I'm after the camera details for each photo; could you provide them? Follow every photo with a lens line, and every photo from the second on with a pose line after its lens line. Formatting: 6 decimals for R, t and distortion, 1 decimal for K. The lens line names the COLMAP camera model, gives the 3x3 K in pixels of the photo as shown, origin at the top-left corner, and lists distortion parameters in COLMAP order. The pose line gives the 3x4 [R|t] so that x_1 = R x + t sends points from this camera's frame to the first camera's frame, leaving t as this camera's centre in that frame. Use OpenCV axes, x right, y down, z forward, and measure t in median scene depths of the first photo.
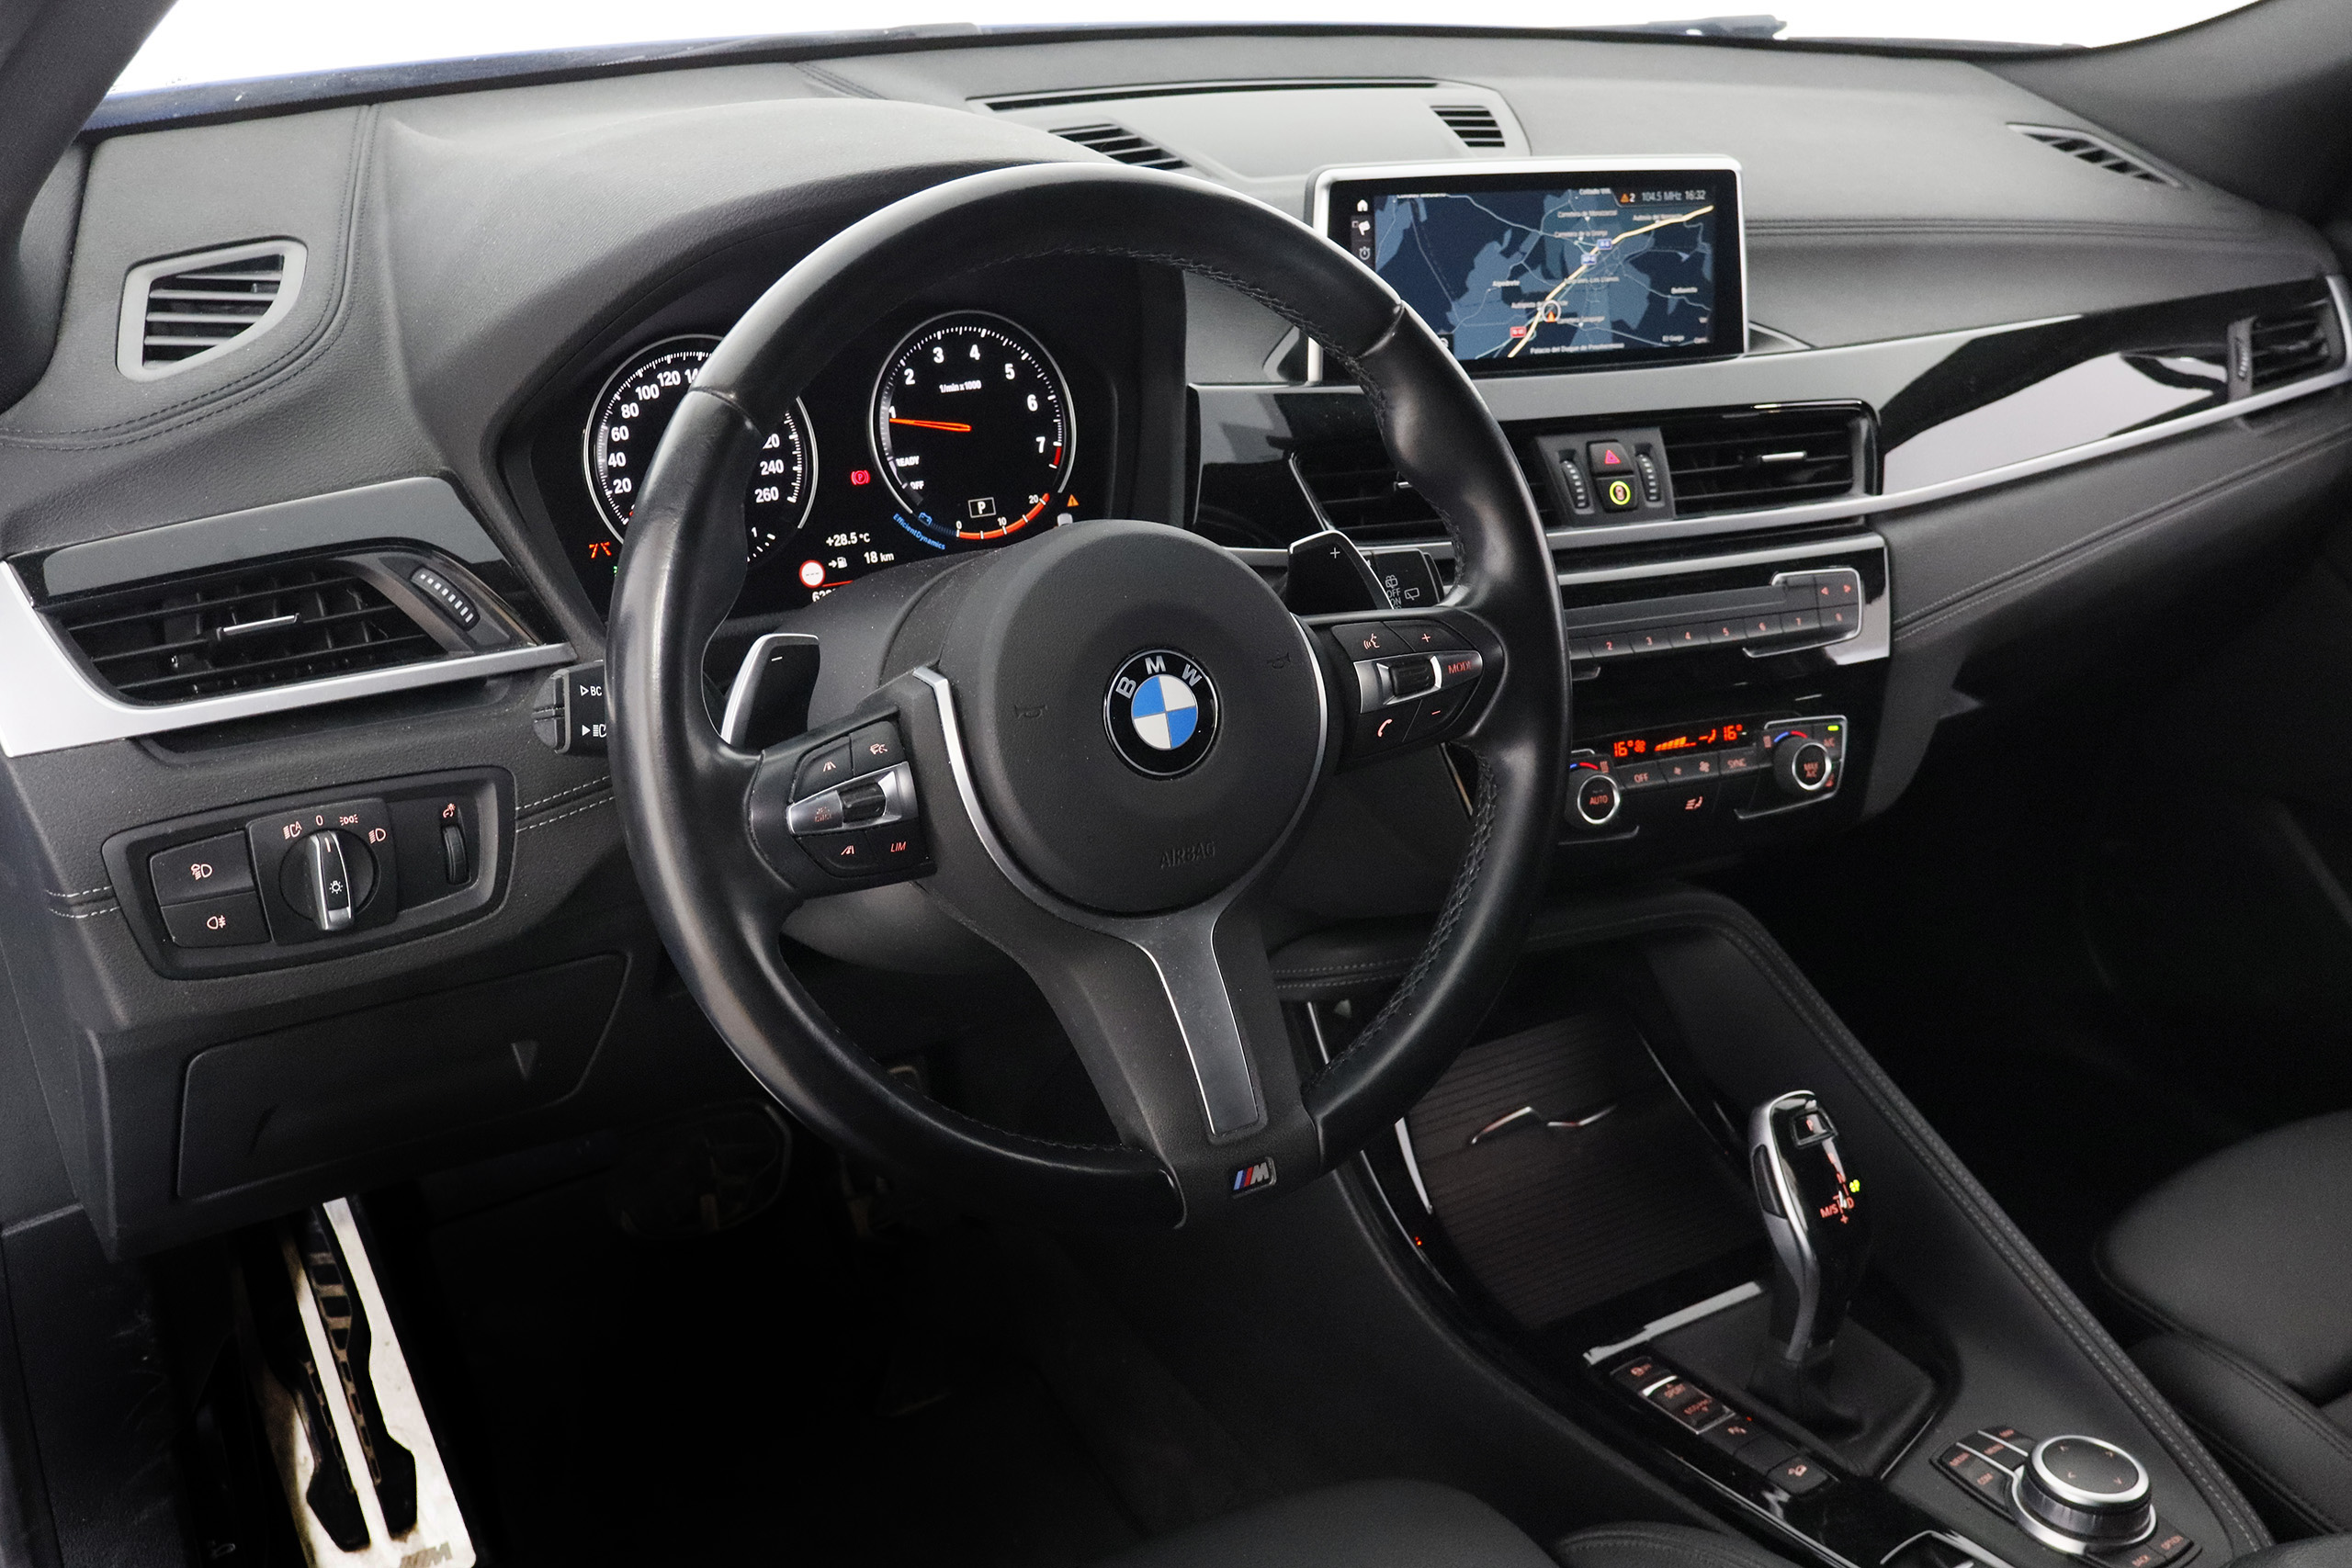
lens RADIAL K [[2471.1, 0, 1181.2], [0, 2471.1, 776.4], [0, 0, 1]] dist [-0.010114, 0.000000]
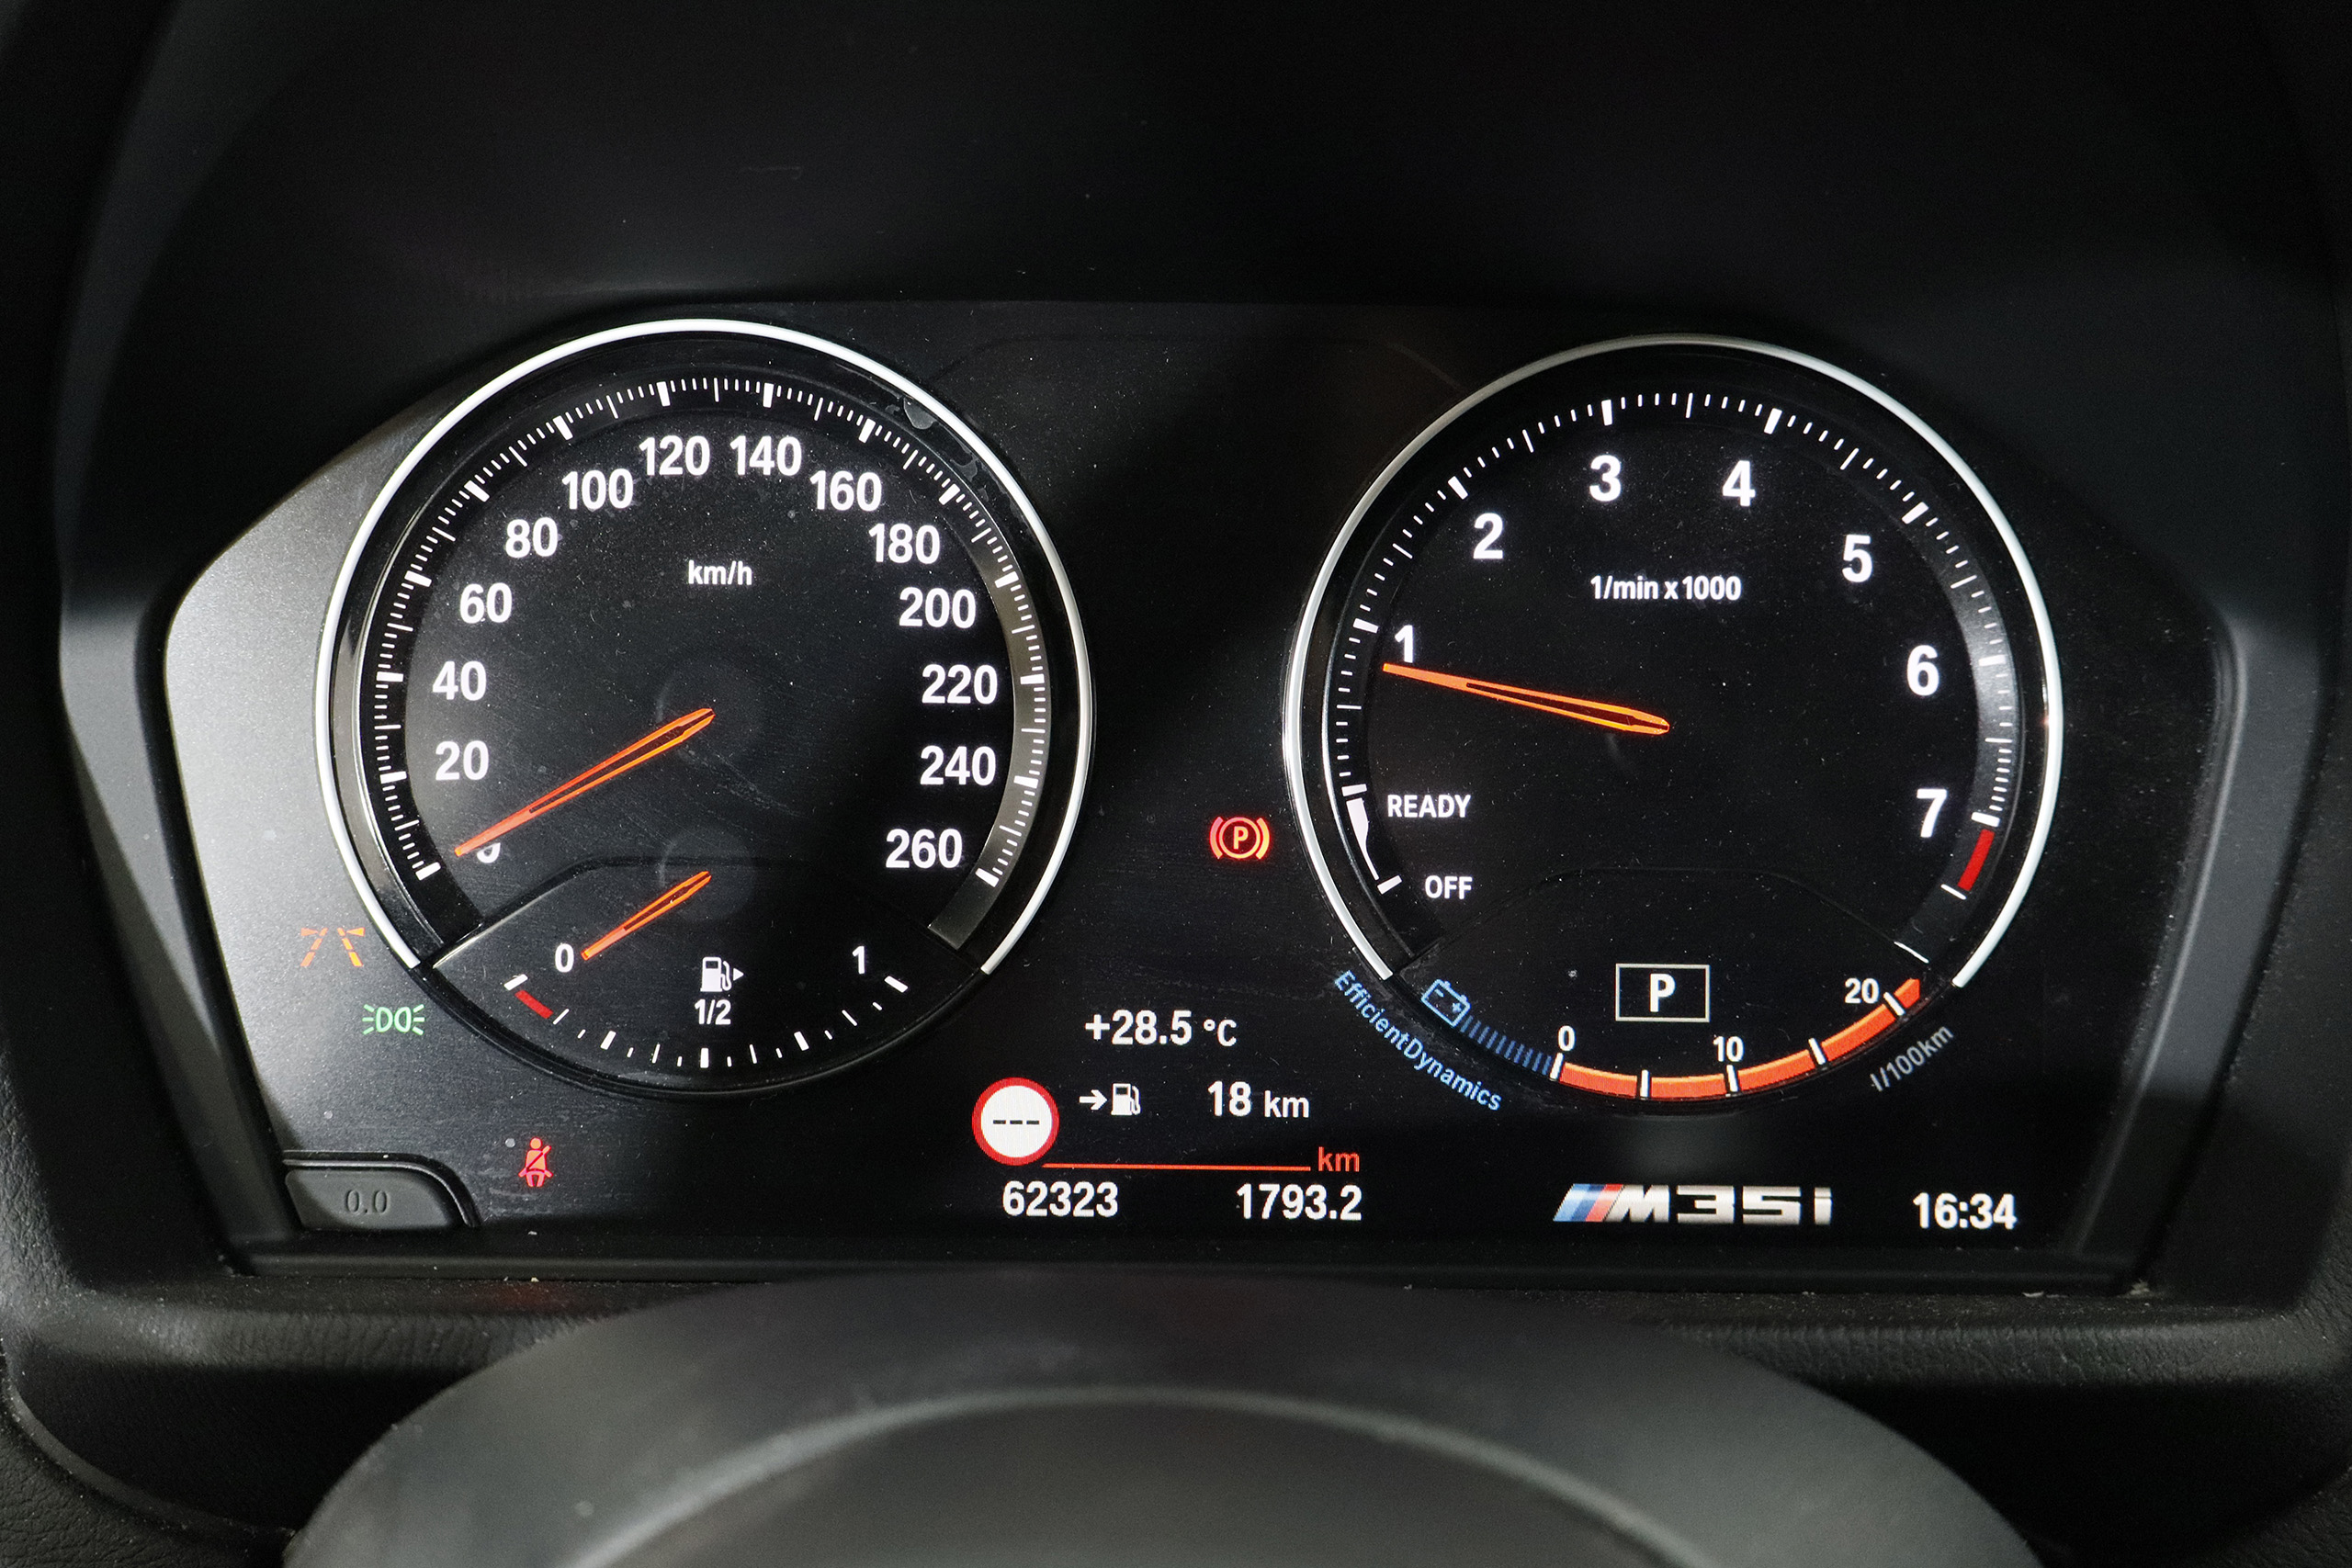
lens RADIAL K [[2558.2, 0, 1174.7], [0, 2558.2, 782.2], [0, 0, 1]] dist [-0.003848, 0.000000]
pose [[0.834044, 0.149521, -0.531050, 0.031418], [-0.189628, 0.981622, -0.021438, -0.119391], [0.518085, 0.118583, 0.847069, 0.724846]]
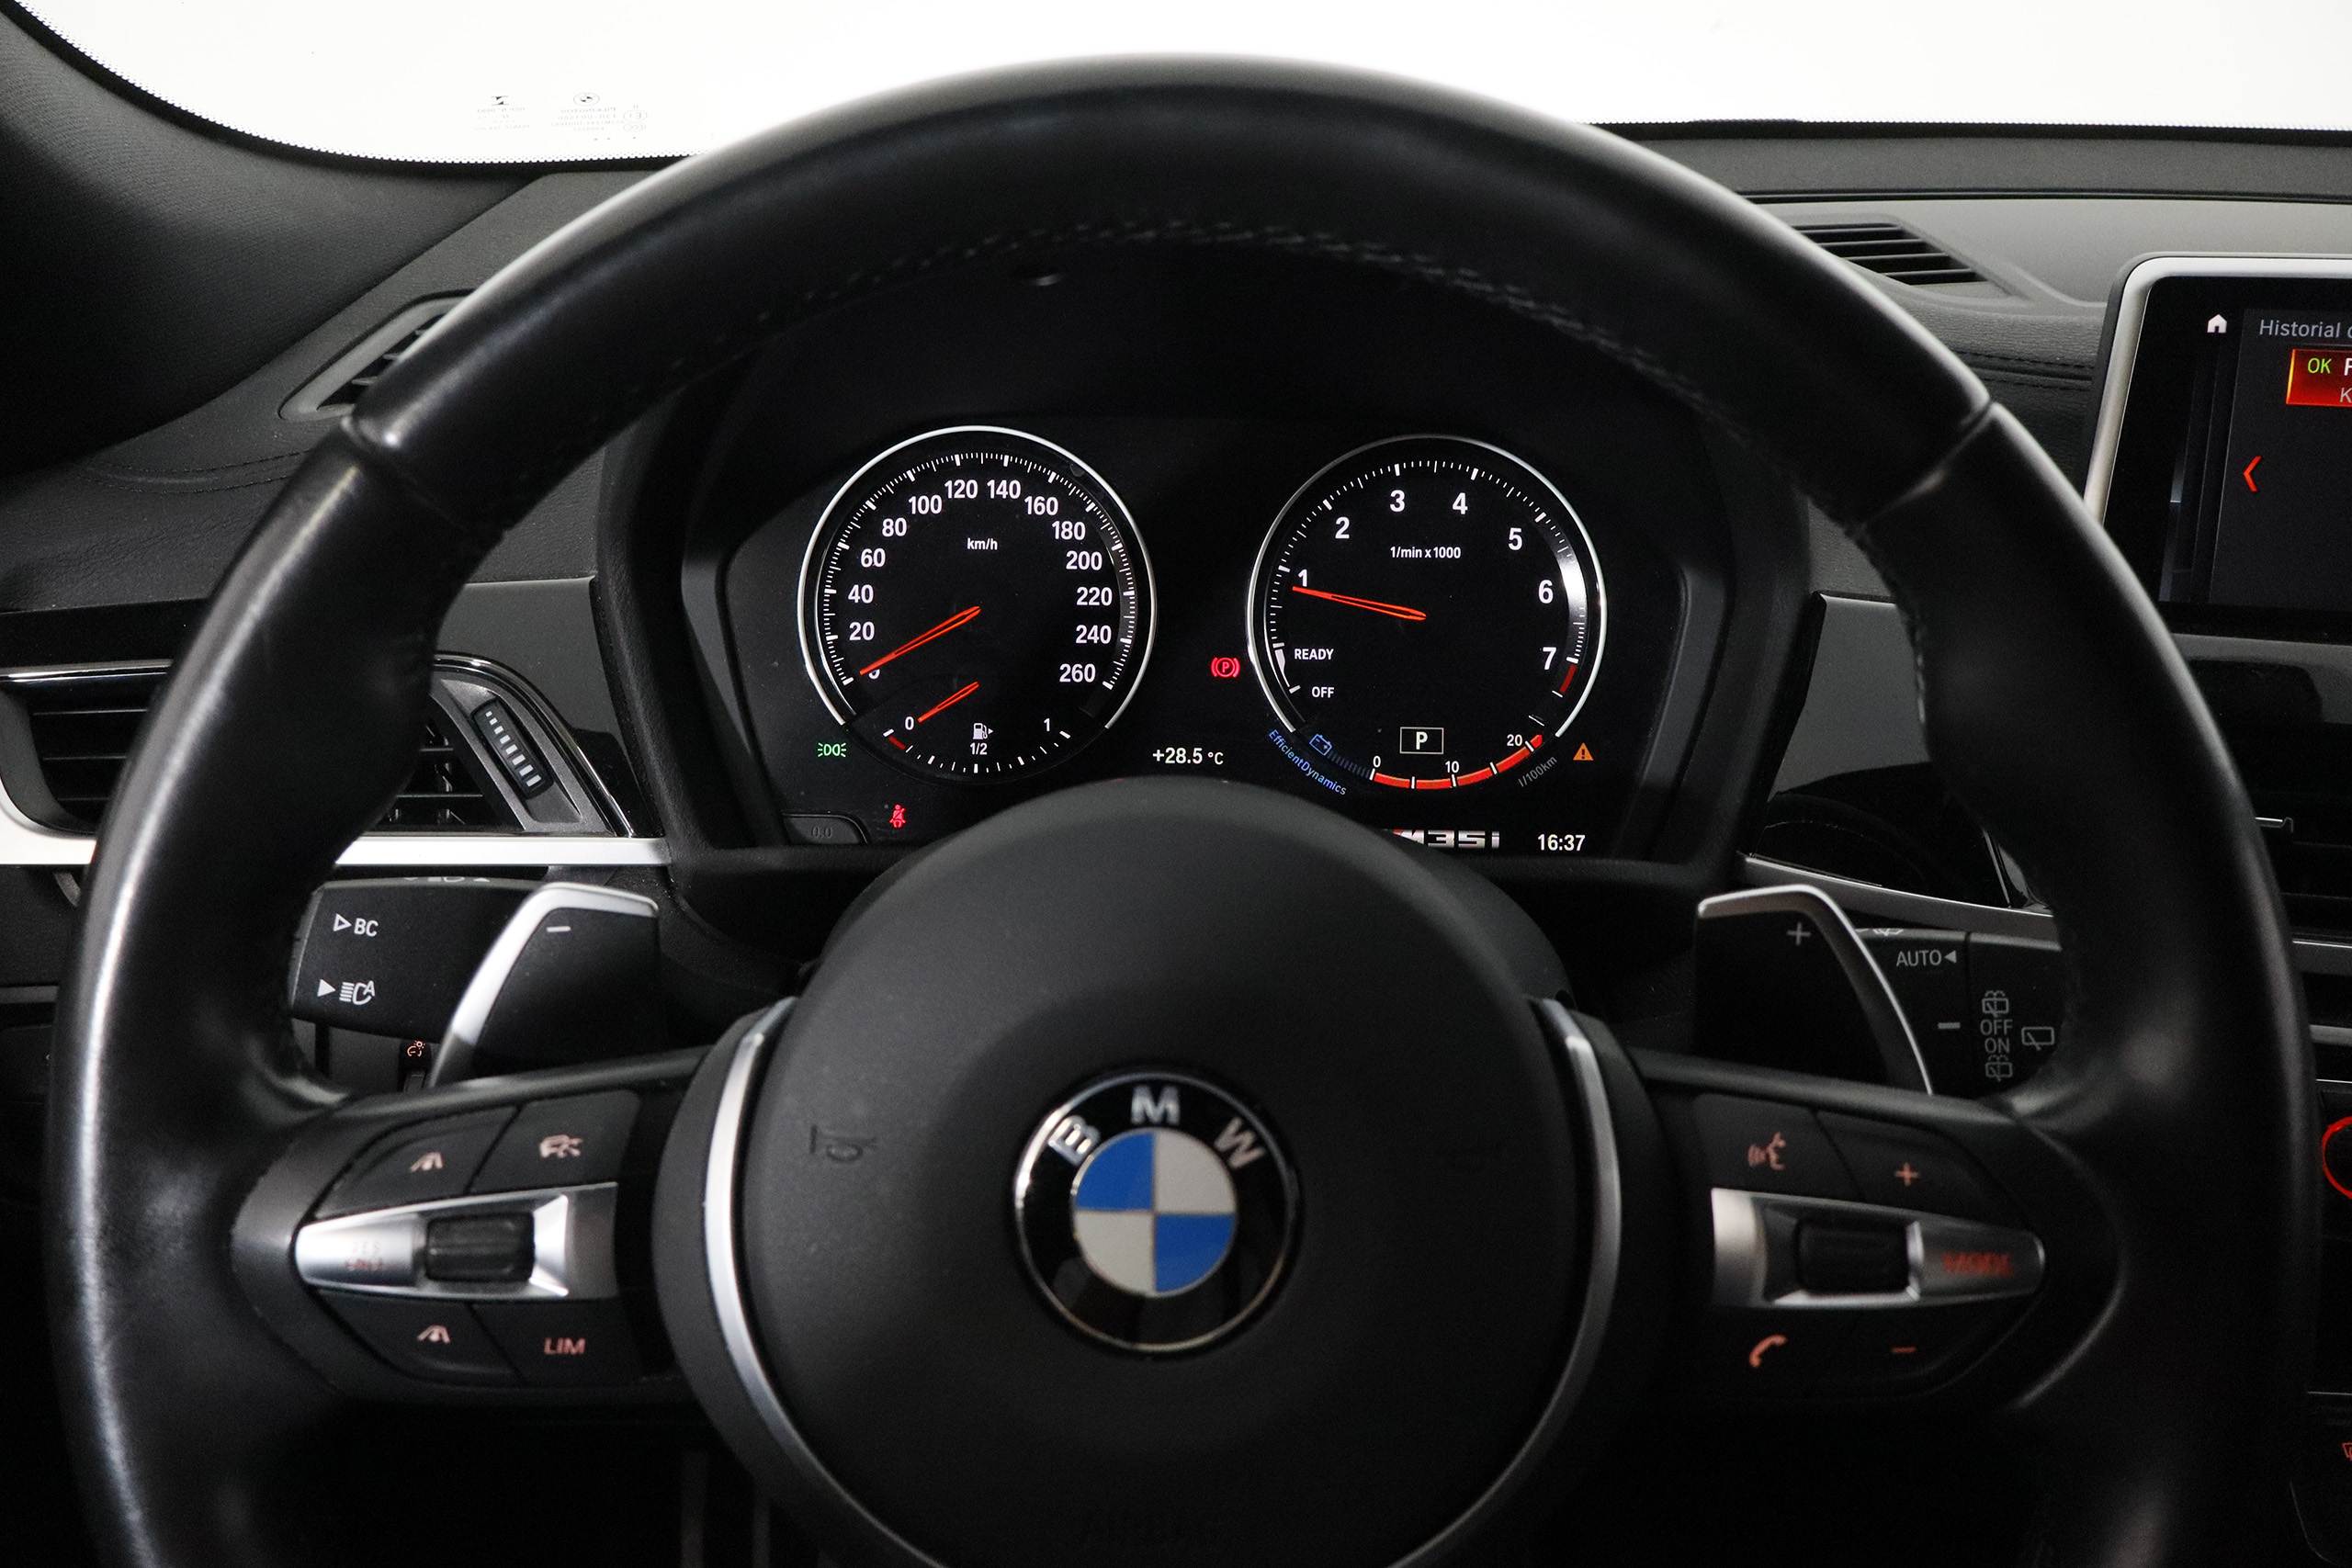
lens RADIAL K [[1962.9, 0, 1166.3], [0, 1962.9, 783.0], [0, 0, 1]] dist [-0.023959, 0.010425]
pose [[0.826639, 0.156602, -0.540503, 0.145280], [-0.194560, 0.980799, -0.013386, -0.080647], [0.528028, 0.116226, 0.841236, 0.553917]]
